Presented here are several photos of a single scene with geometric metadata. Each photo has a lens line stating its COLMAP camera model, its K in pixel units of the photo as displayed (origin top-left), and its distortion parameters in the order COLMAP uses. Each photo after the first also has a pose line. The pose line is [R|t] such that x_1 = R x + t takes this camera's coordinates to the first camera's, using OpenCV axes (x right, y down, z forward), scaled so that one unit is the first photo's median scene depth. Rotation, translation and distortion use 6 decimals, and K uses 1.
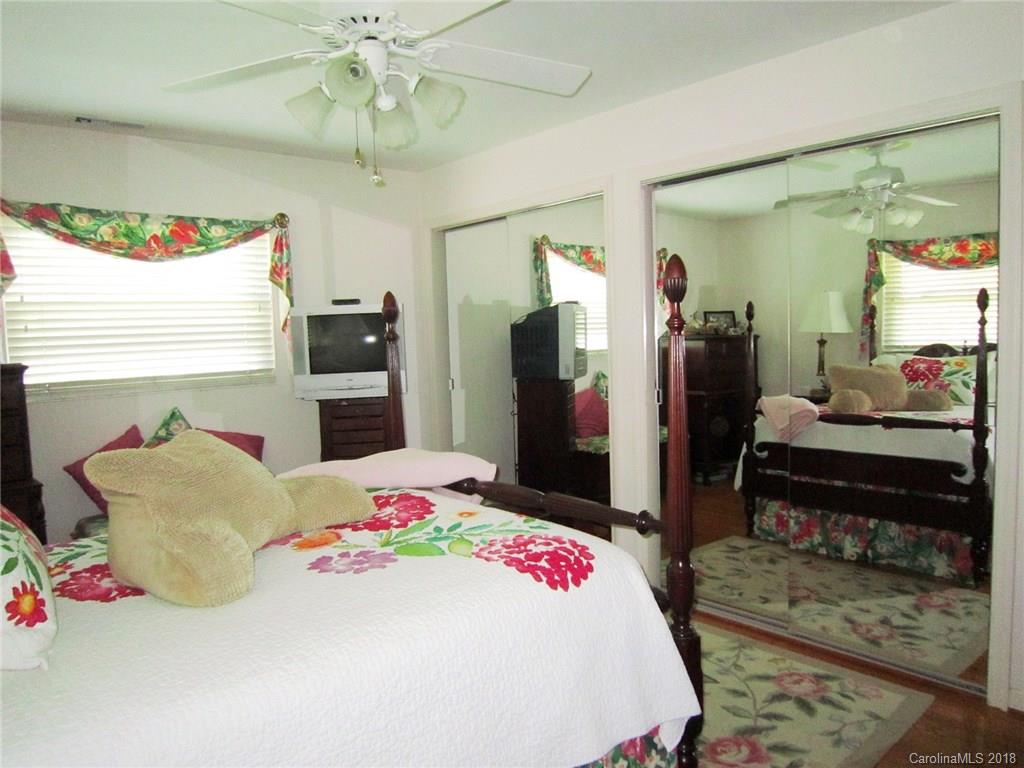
lens RADIAL K [[730.8, 0, 519.4], [0, 730.8, 385.4], [0, 0, 1]] dist [-0.067782, 0.026638]
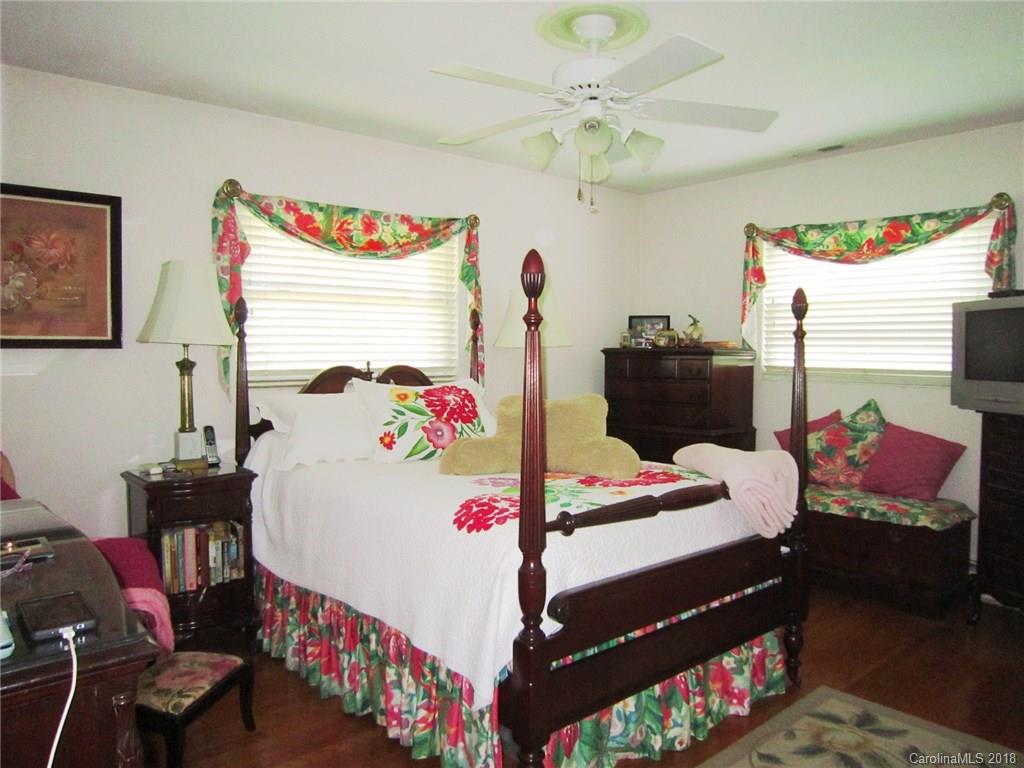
lens RADIAL K [[730.8, 0, 519.4], [0, 730.8, 383.3], [0, 0, 1]] dist [-0.067782, 0.026638]
pose [[0.009604, 0.080462, -0.996711, 0.599062], [-0.079090, 0.993696, 0.079457, -0.037750], [0.996821, 0.078066, 0.015907, 0.482861]]
